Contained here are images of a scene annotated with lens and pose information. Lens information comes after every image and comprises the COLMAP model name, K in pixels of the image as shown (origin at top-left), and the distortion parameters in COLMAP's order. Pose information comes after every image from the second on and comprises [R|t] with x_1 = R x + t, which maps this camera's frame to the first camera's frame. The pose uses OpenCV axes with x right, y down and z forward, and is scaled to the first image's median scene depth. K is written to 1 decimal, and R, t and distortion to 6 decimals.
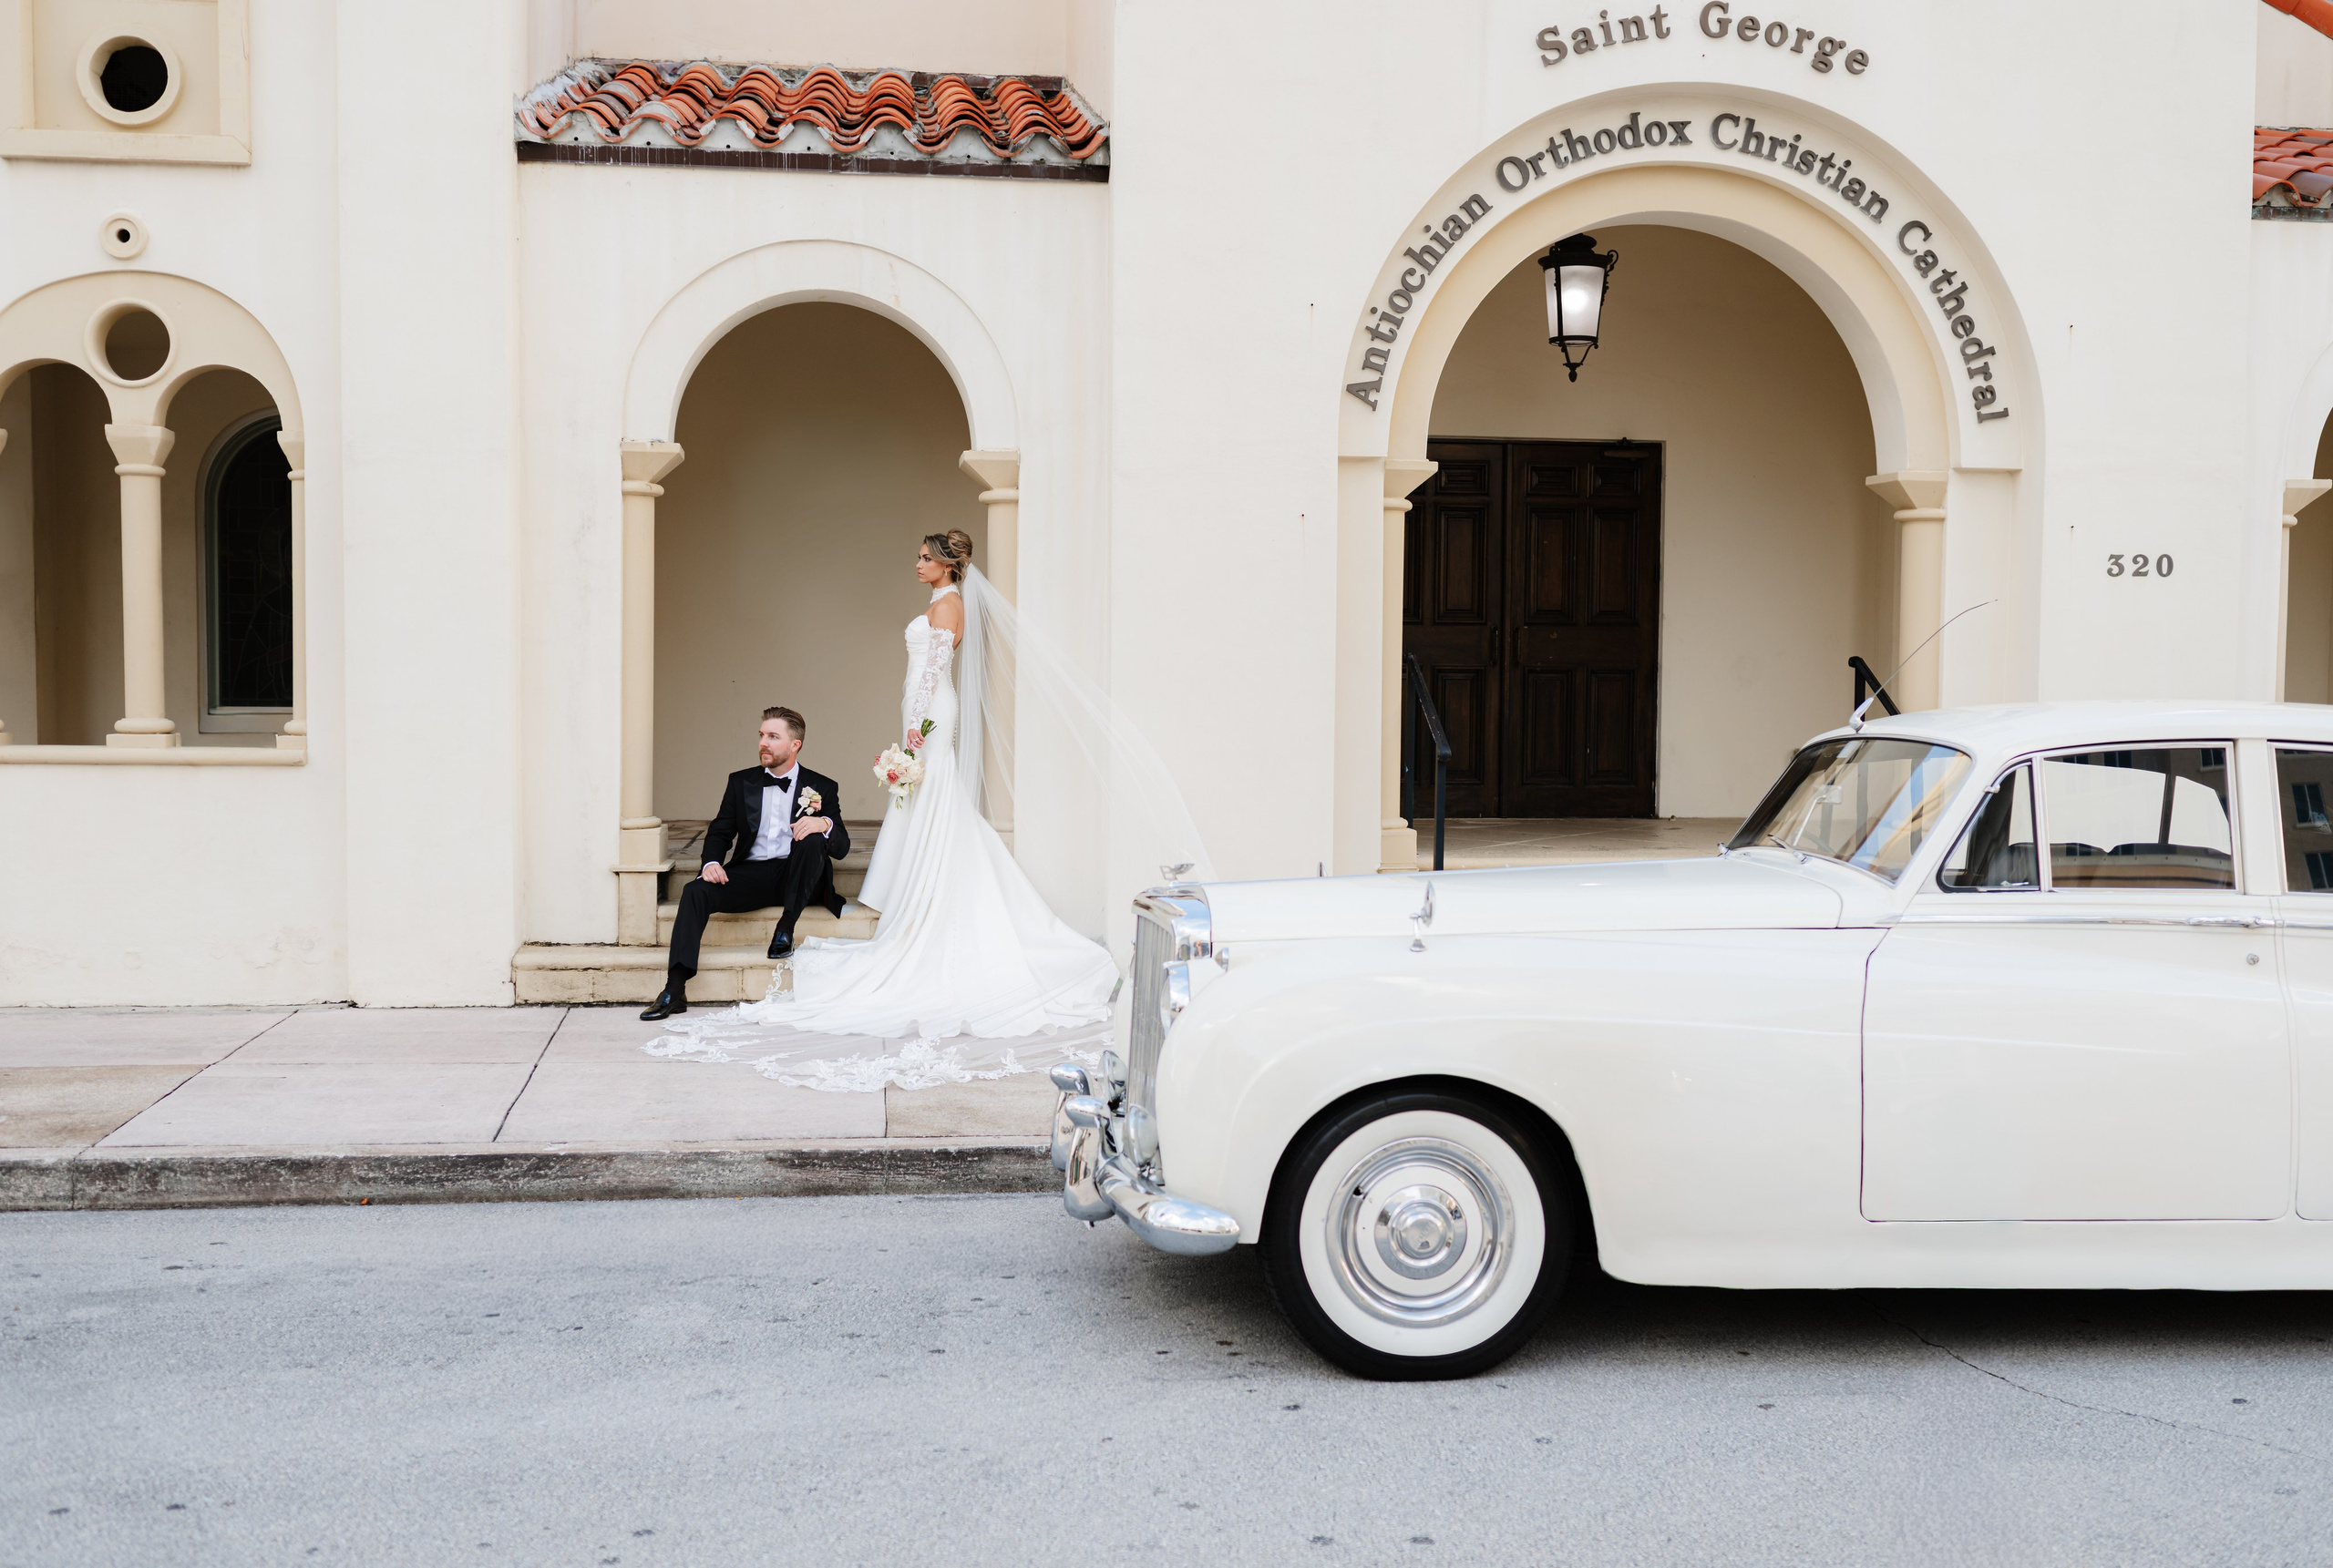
lens RADIAL K [[2280.4, 0, 1170.8], [0, 2280.4, 794.0], [0, 0, 1]] dist [-0.026654, 0.000000]
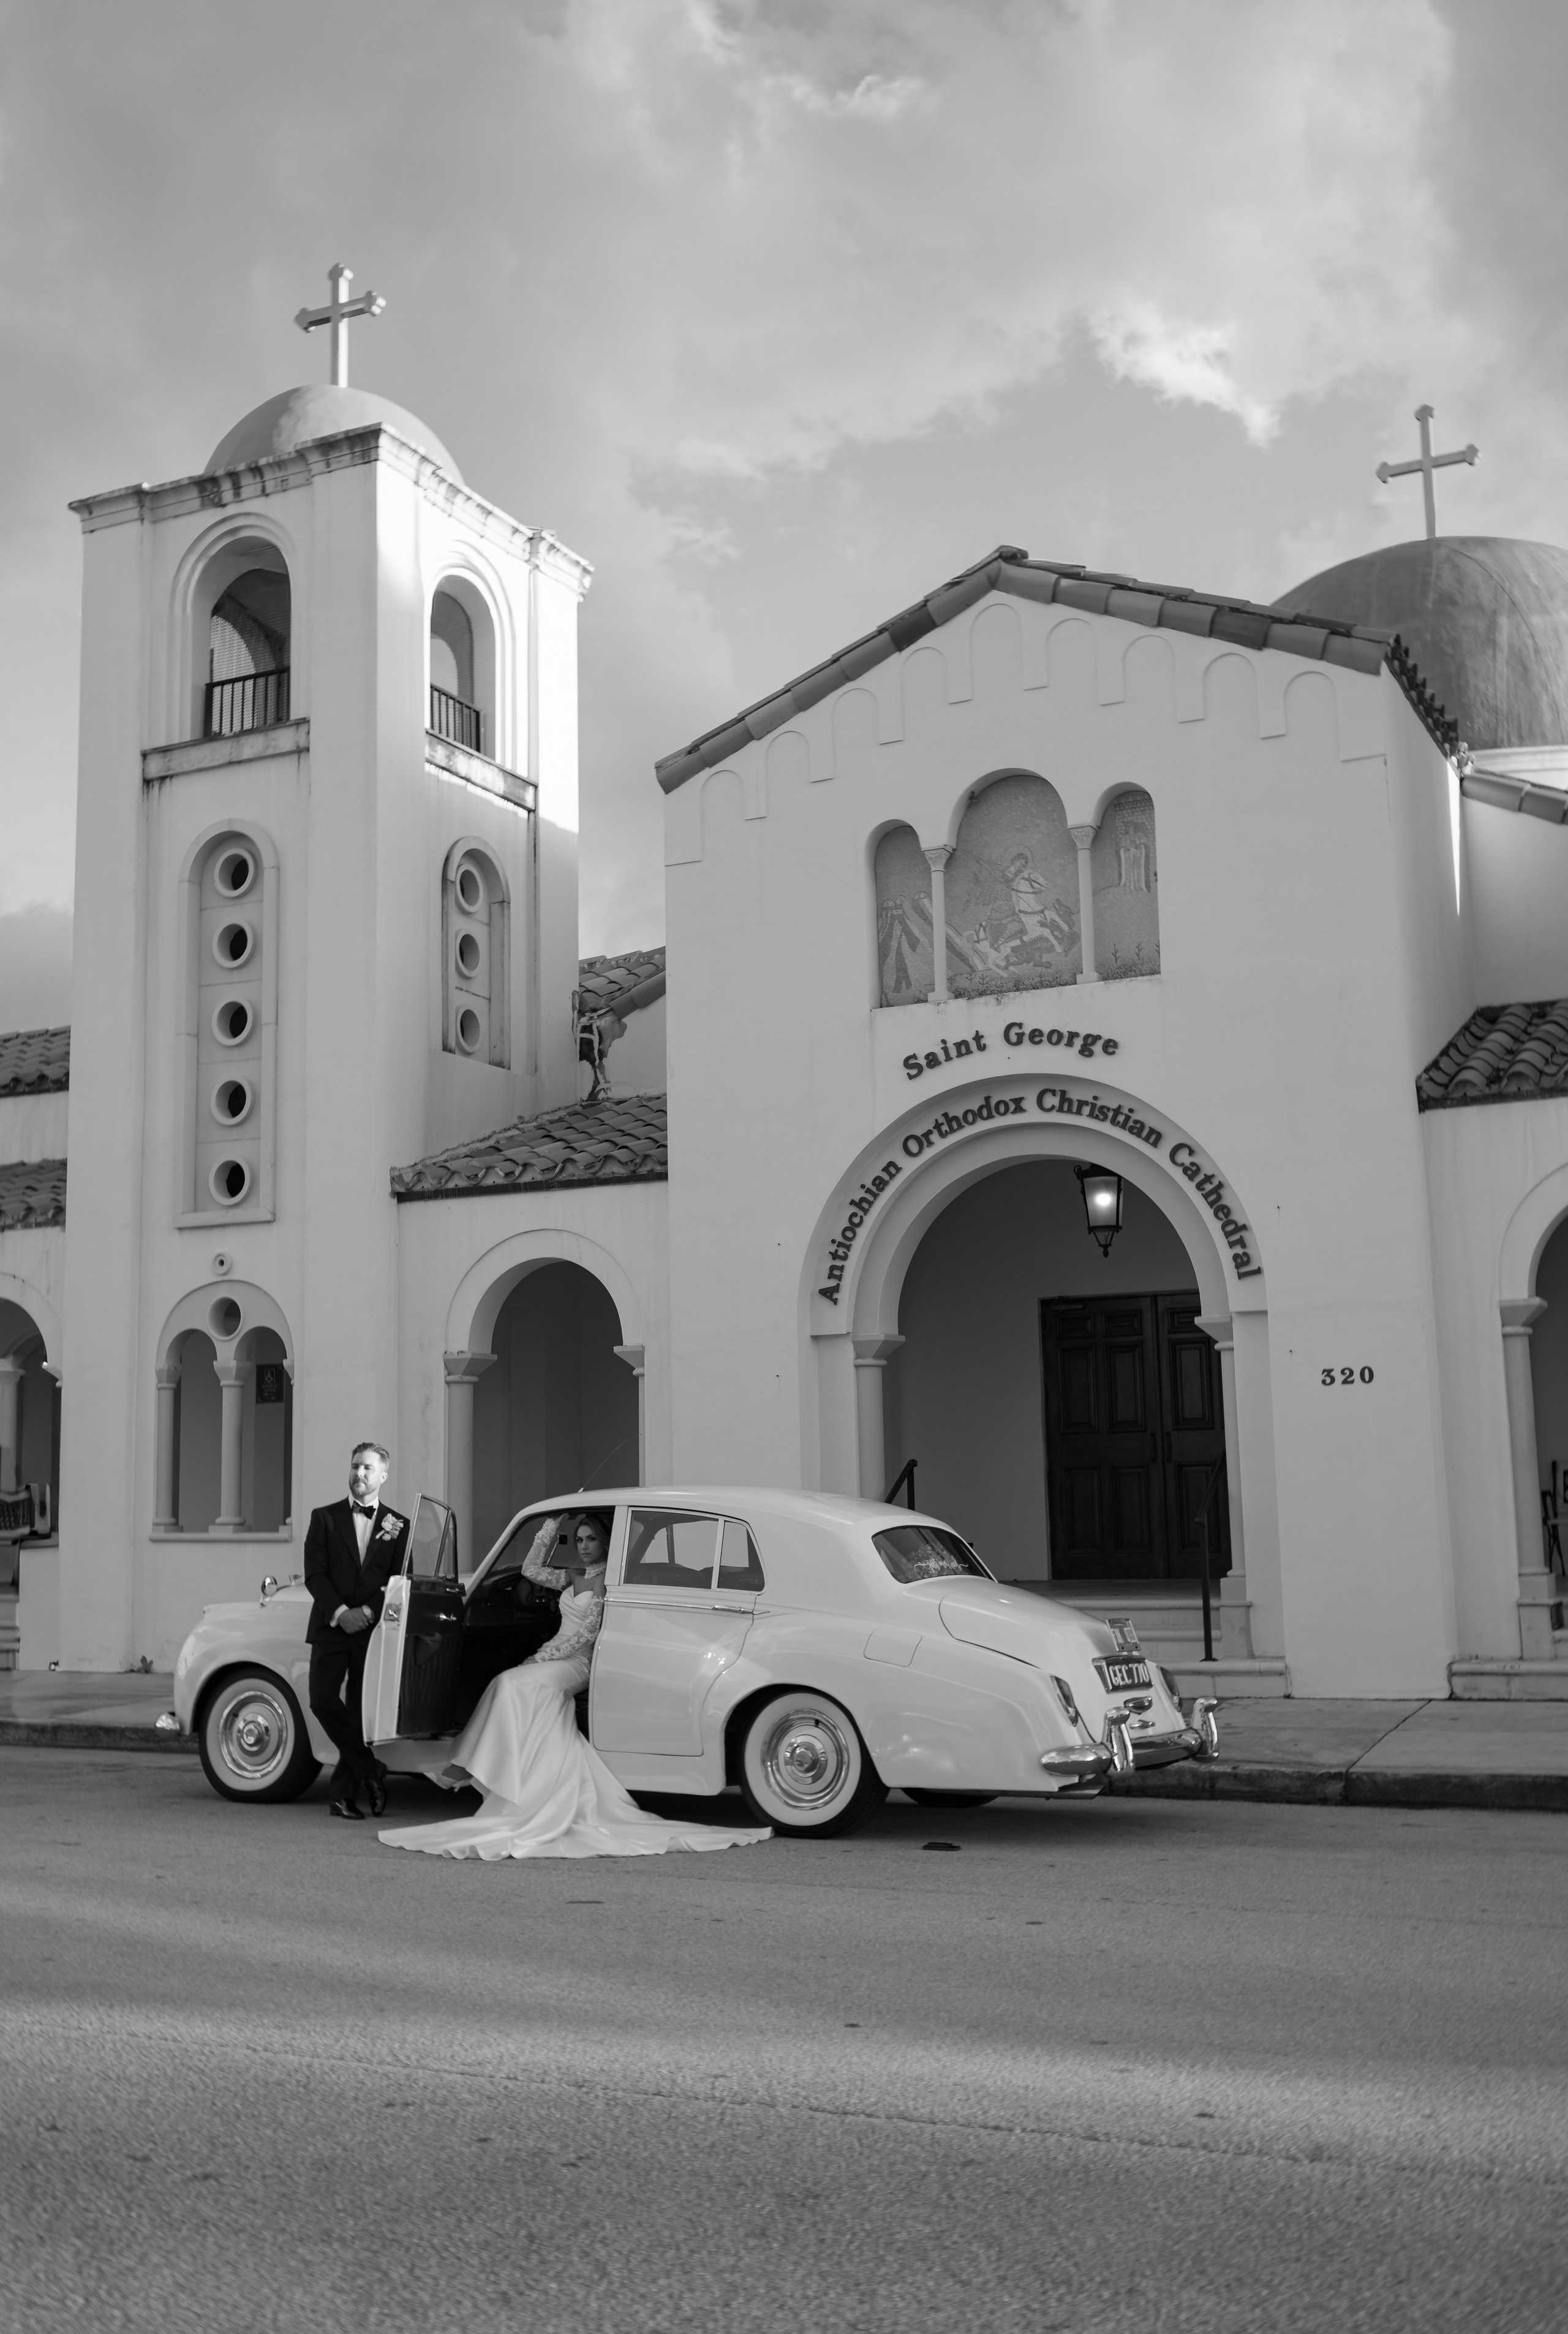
lens RADIAL K [[2281.5, 0, 778.5], [0, 2281.5, 1157.5], [0, 0, 1]] dist [-0.026654, 0.000000]
pose [[0.841669, -0.101716, -0.530328, 0.895851], [-0.000711, 0.981889, -0.189455, 0.029194], [0.539994, 0.159835, 0.826353, -0.330016]]
